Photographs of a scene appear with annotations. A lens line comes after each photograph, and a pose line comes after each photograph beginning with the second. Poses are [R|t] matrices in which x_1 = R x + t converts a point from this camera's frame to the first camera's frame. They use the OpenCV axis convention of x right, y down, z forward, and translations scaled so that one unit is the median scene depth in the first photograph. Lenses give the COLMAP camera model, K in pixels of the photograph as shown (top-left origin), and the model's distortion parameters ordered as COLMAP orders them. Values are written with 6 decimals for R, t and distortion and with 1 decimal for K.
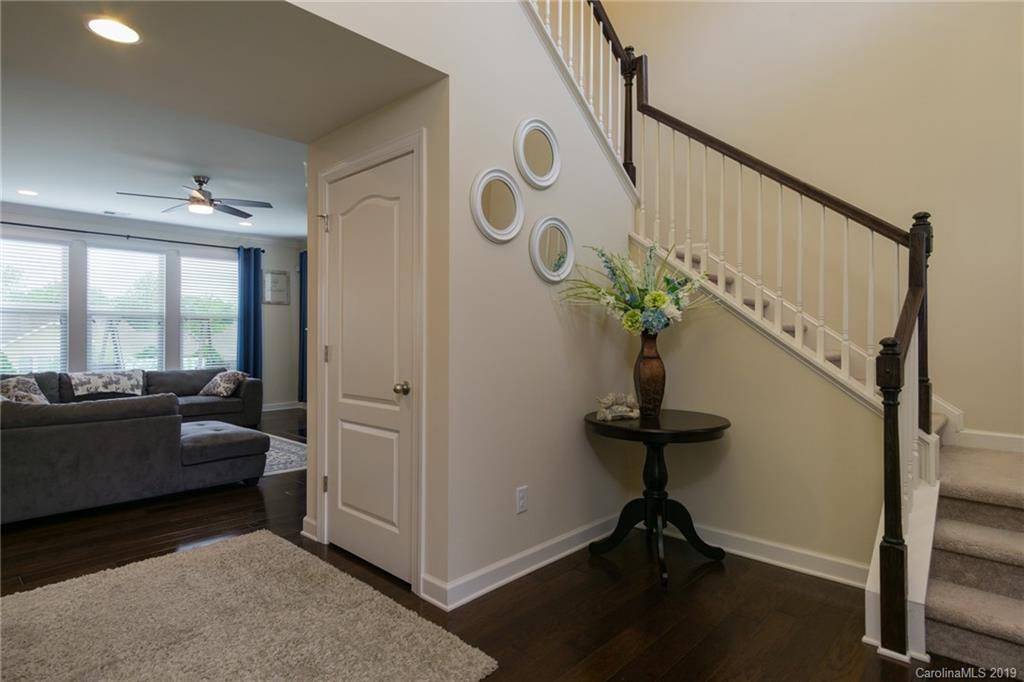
lens RADIAL K [[549.1, 0, 510.8], [0, 549.1, 333.2], [0, 0, 1]] dist [0.013146, 0.001682]
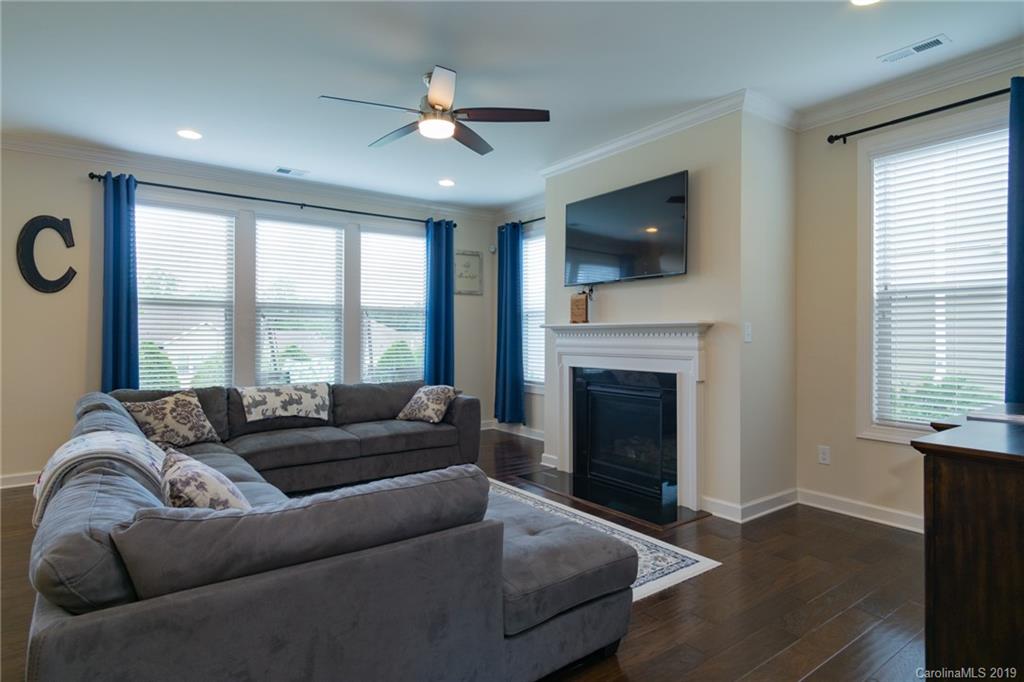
lens RADIAL K [[549.1, 0, 518.6], [0, 549.1, 332.1], [0, 0, 1]] dist [0.013146, 0.001682]
pose [[0.985234, -0.000265, -0.171212, -0.306306], [0.000128, 1.000000, -0.000814, 0.000657], [0.171212, 0.000780, 0.985234, 0.346097]]
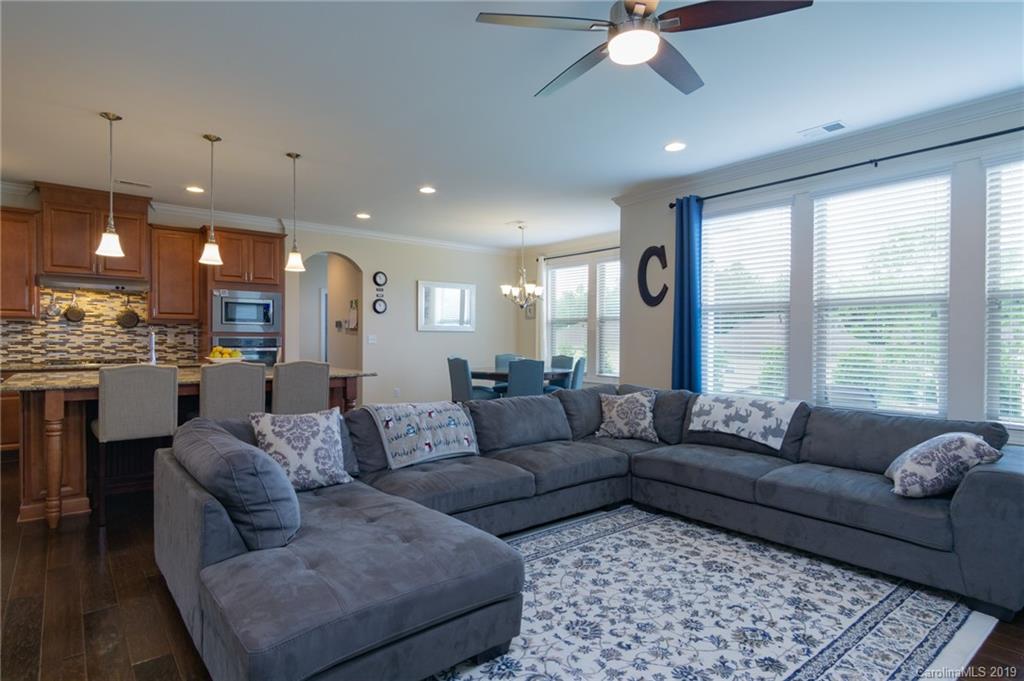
lens RADIAL K [[549.1, 0, 515.4], [0, 549.1, 349.2], [0, 0, 1]] dist [0.013146, 0.001682]
pose [[-0.125017, 0.016527, -0.992017, -0.103756], [0.002889, 0.999863, 0.016294, 0.004973], [0.992150, -0.000829, -0.125047, 0.810515]]
